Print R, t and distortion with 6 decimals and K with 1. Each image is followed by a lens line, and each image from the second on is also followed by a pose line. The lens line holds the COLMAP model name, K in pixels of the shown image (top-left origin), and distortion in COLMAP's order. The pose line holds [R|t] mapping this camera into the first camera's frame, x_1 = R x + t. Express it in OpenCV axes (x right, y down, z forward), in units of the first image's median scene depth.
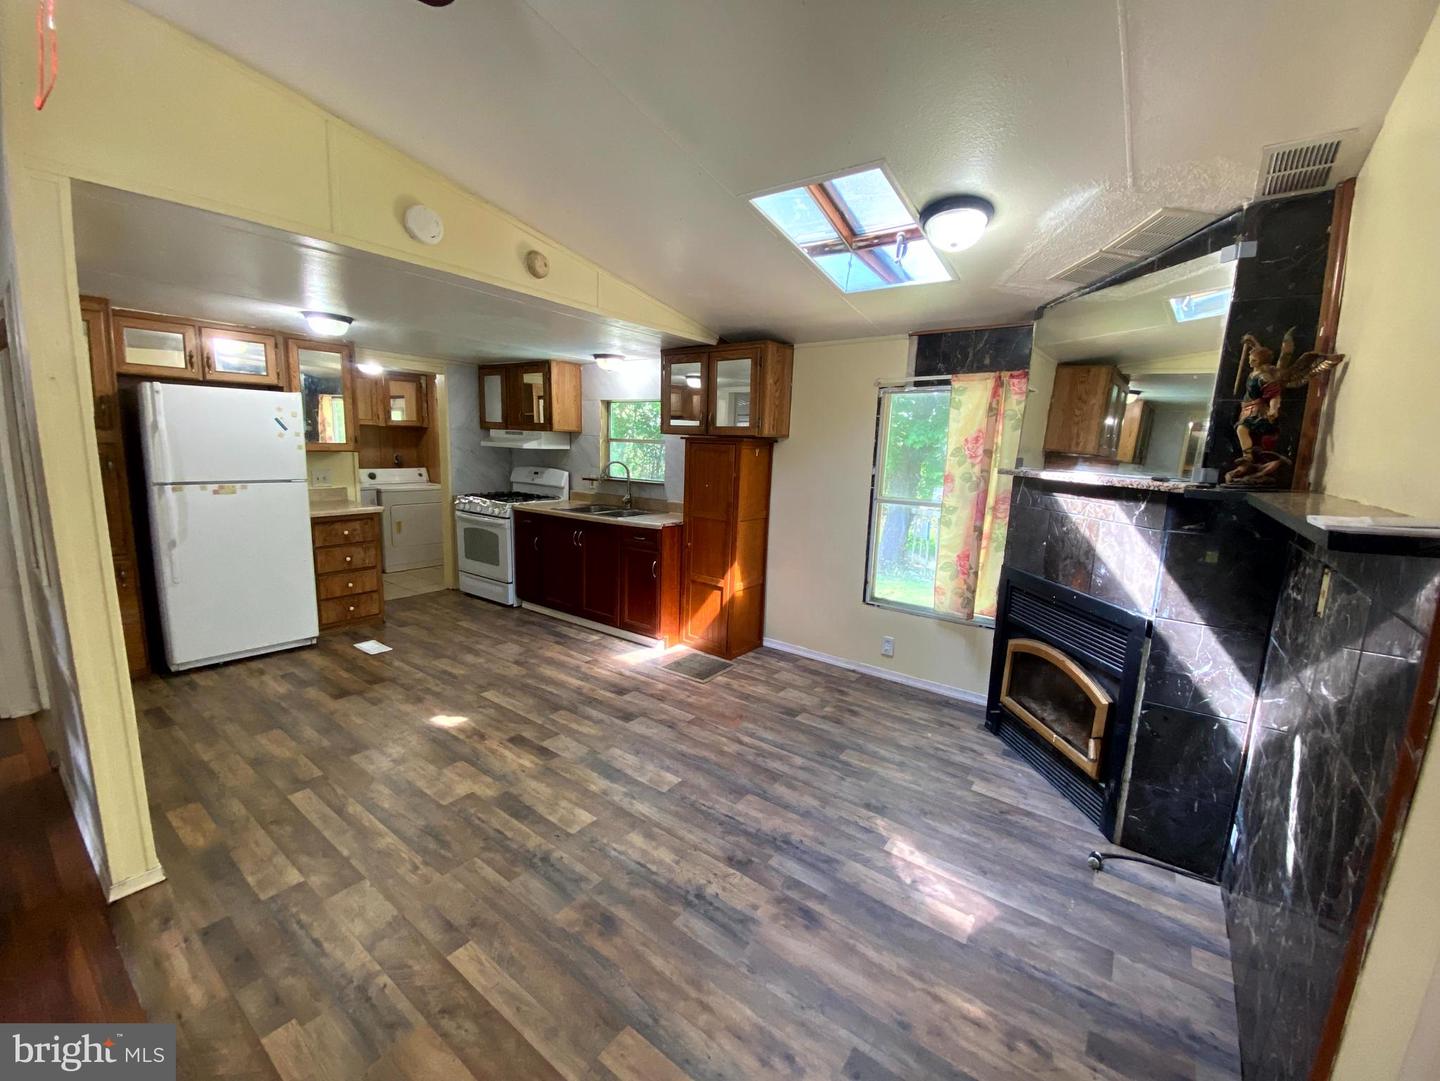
lens RADIAL K [[588.7, 0, 712.8], [0, 588.7, 531.2], [0, 0, 1]] dist [0.009403, -0.005075]
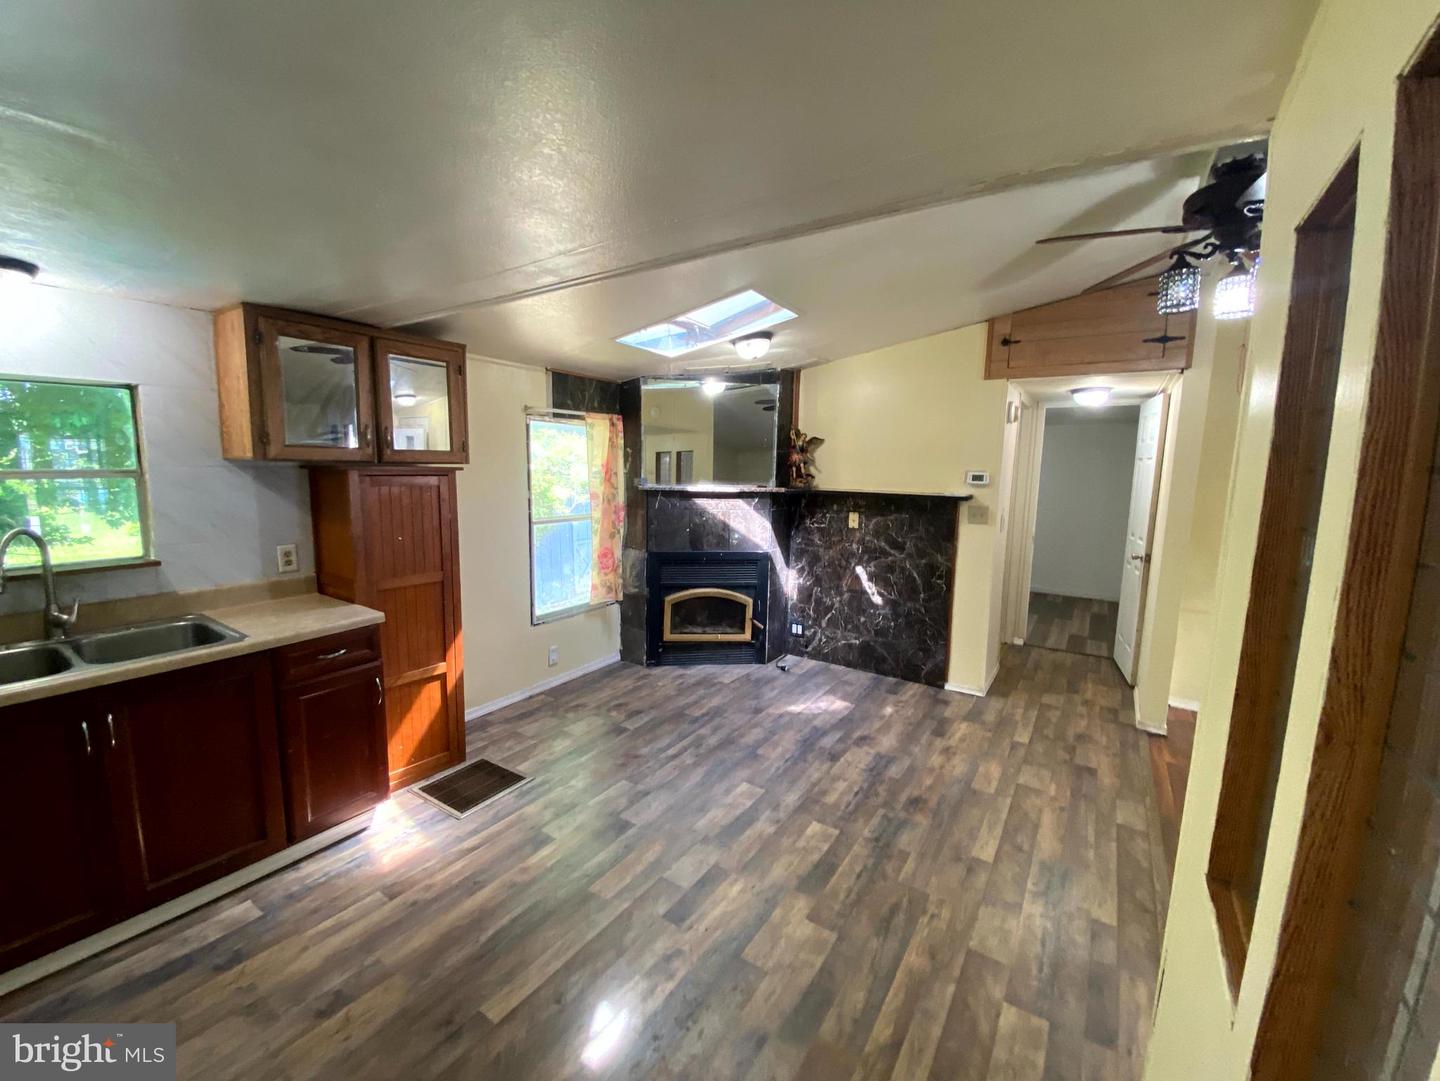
lens RADIAL K [[588.7, 0, 711.3], [0, 588.7, 543.8], [0, 0, 1]] dist [0.009403, -0.005075]
pose [[-0.051837, -0.173658, 0.983441, -1.058019], [0.135586, 0.974422, 0.179212, -0.227306], [-0.989409, 0.142631, -0.026966, 1.010630]]
